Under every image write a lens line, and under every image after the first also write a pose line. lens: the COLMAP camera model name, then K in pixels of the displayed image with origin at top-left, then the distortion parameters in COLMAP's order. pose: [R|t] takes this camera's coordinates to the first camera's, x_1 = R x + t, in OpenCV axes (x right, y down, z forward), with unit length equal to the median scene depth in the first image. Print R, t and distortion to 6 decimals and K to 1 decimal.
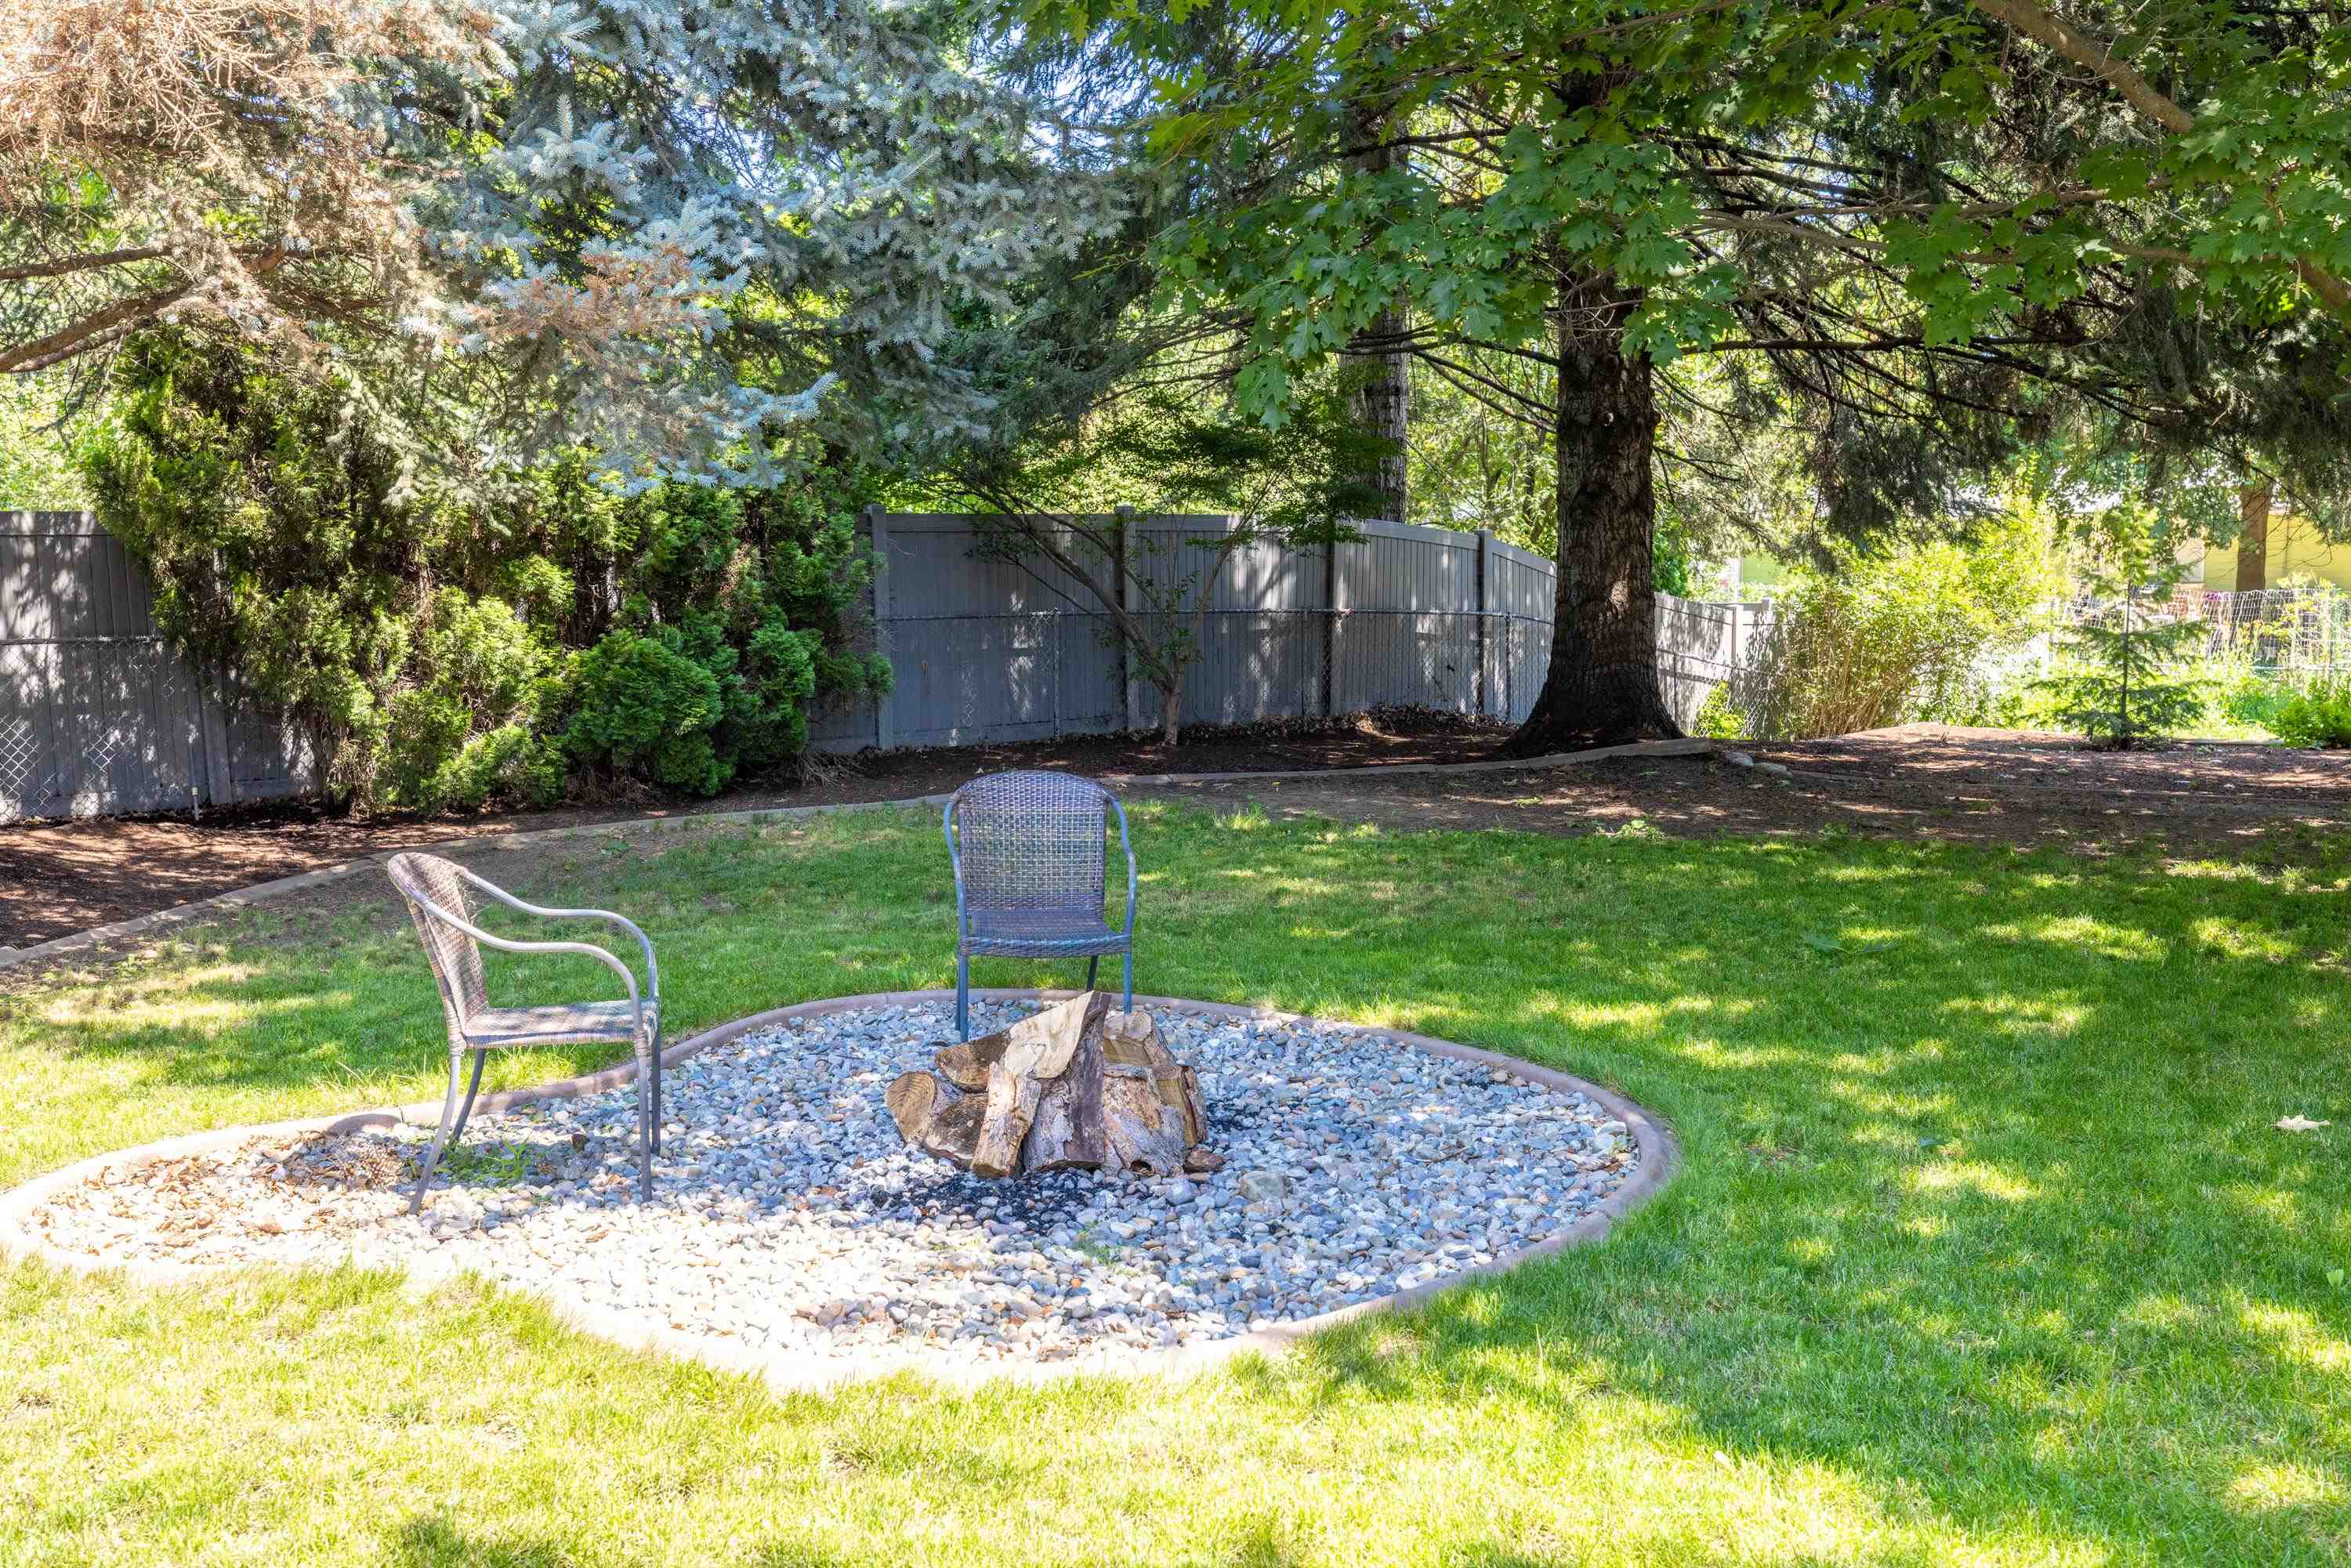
lens RADIAL K [[2298.3, 0, 1175.5], [0, 2298.3, 784.0], [0, 0, 1]] dist [-0.001676, -0.000605]
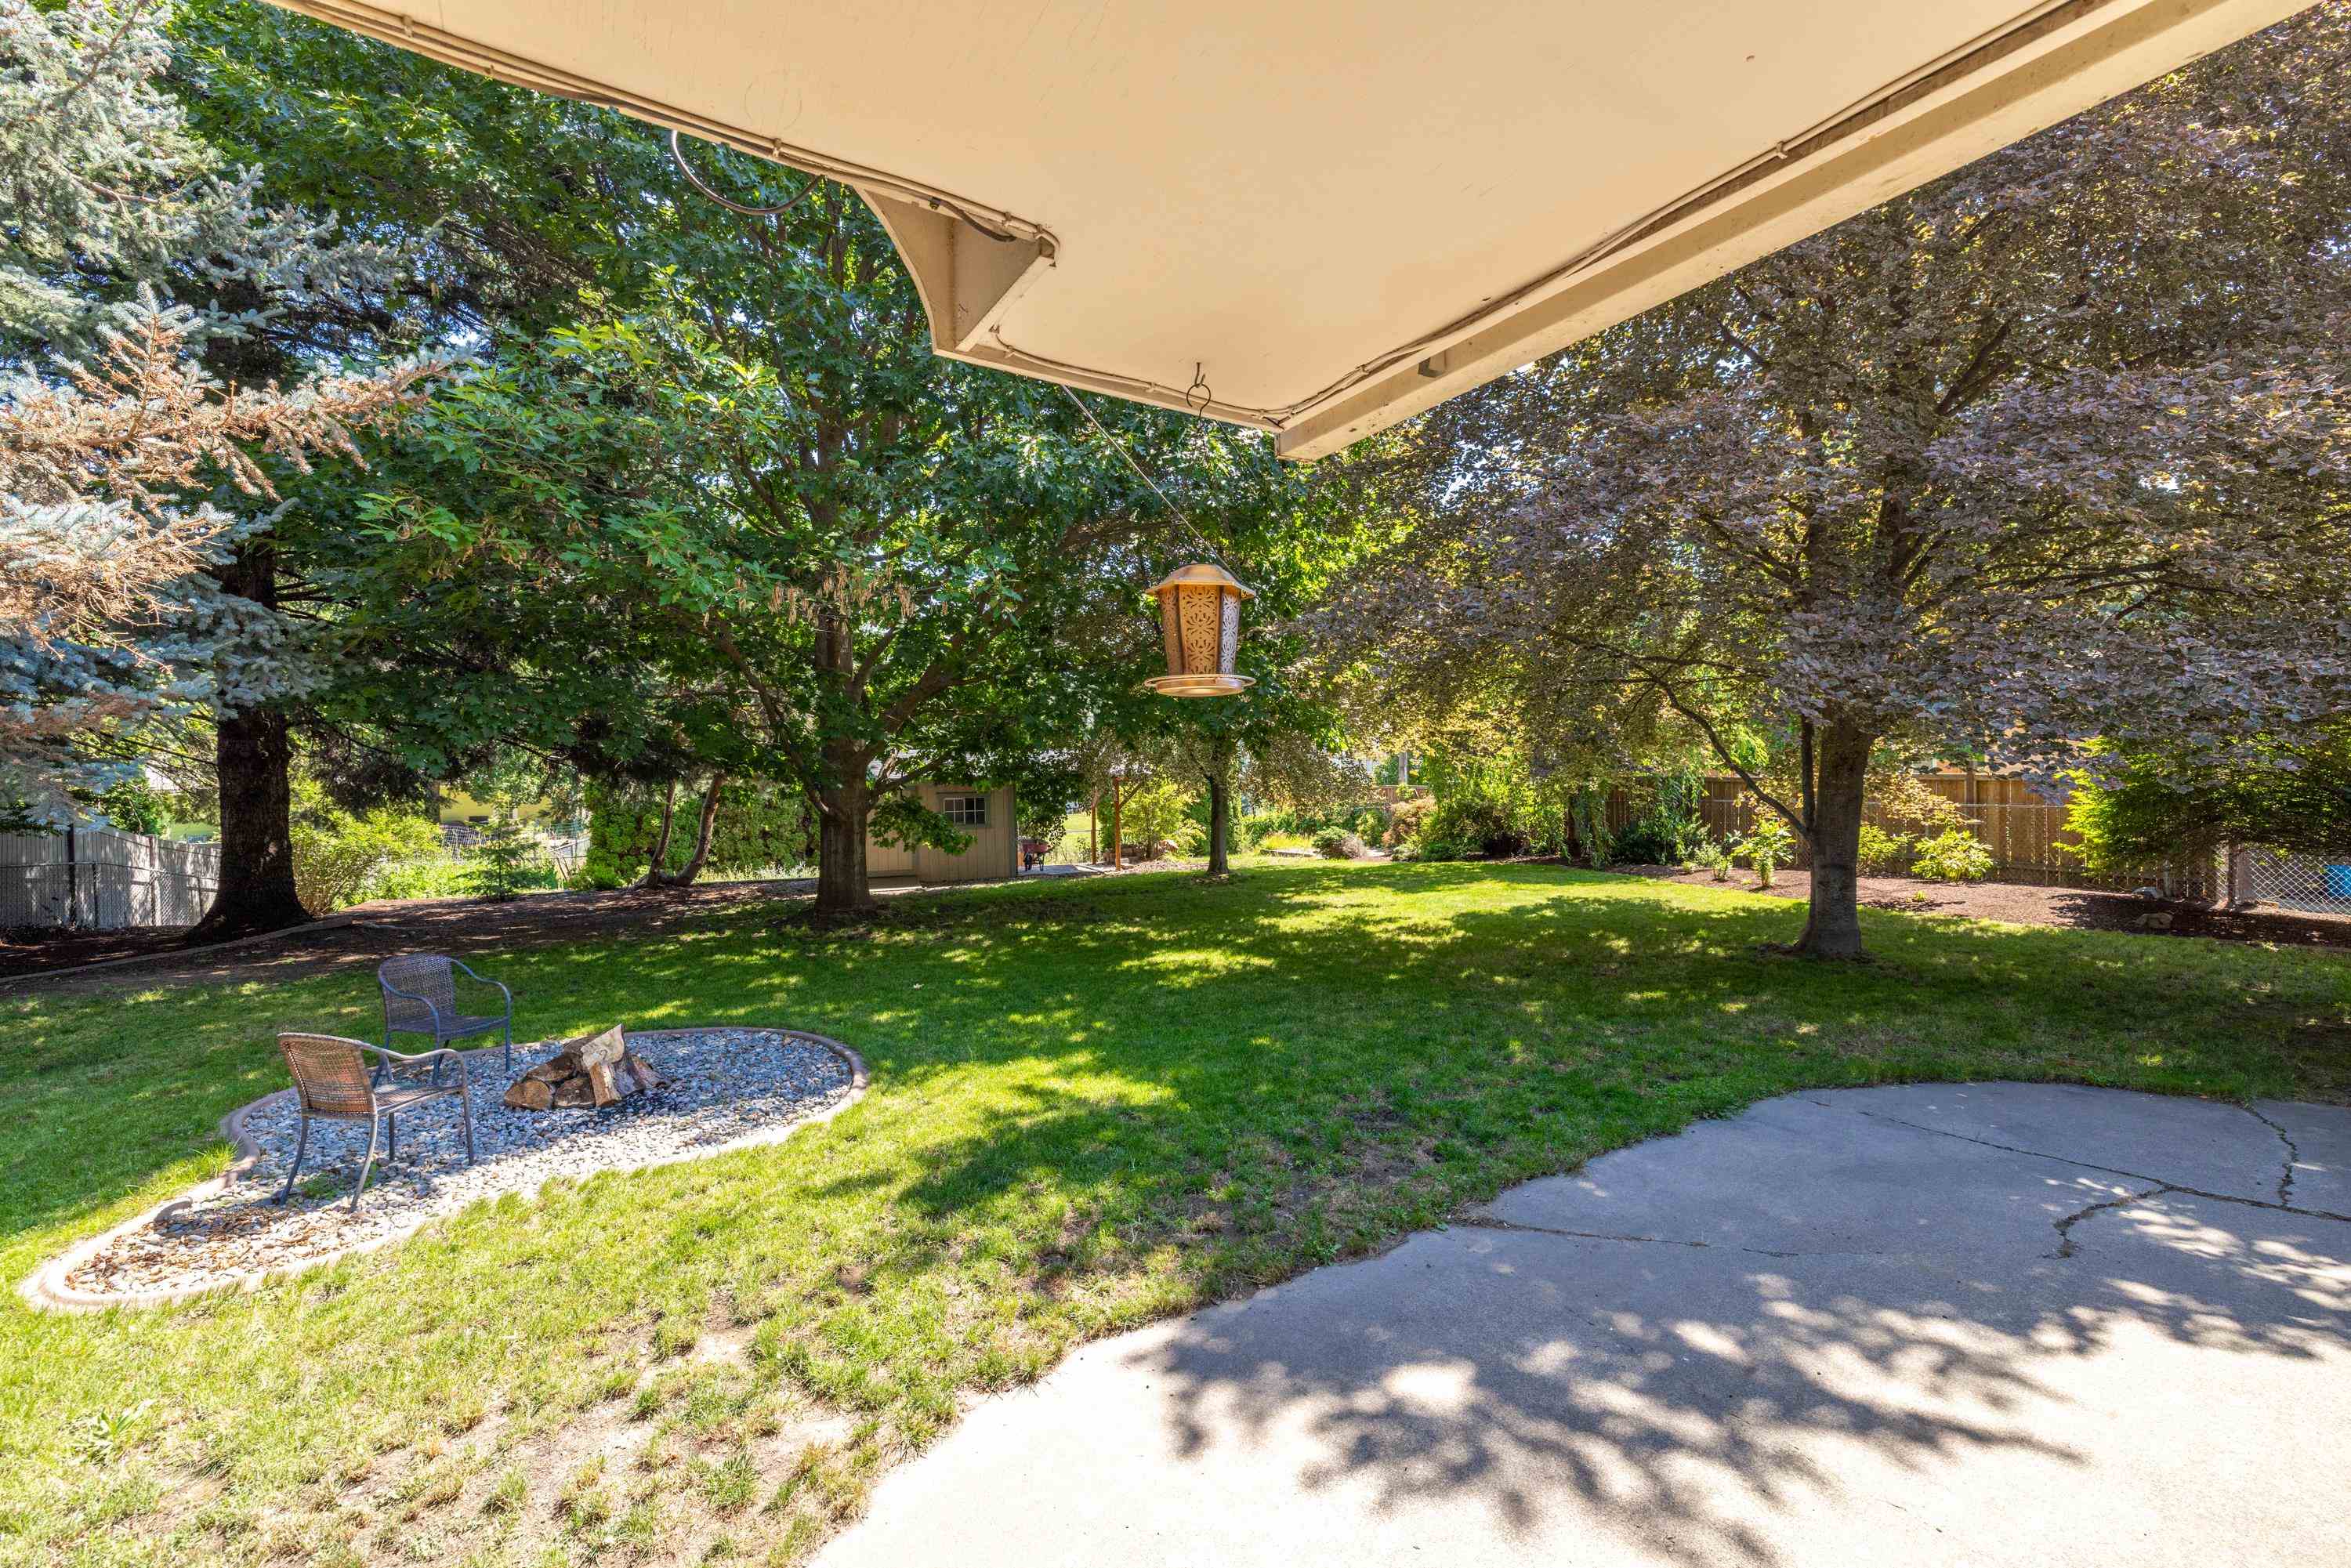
lens RADIAL K [[992.6, 0, 1175.5], [0, 992.6, 784.0], [0, 0, 1]] dist [-0.000717, 0.000167]
pose [[0.384138, -0.002680, 0.923272, -0.239872], [0.104618, 0.993682, -0.040643, -0.020581], [-0.917329, 0.112203, 0.381991, -0.008749]]
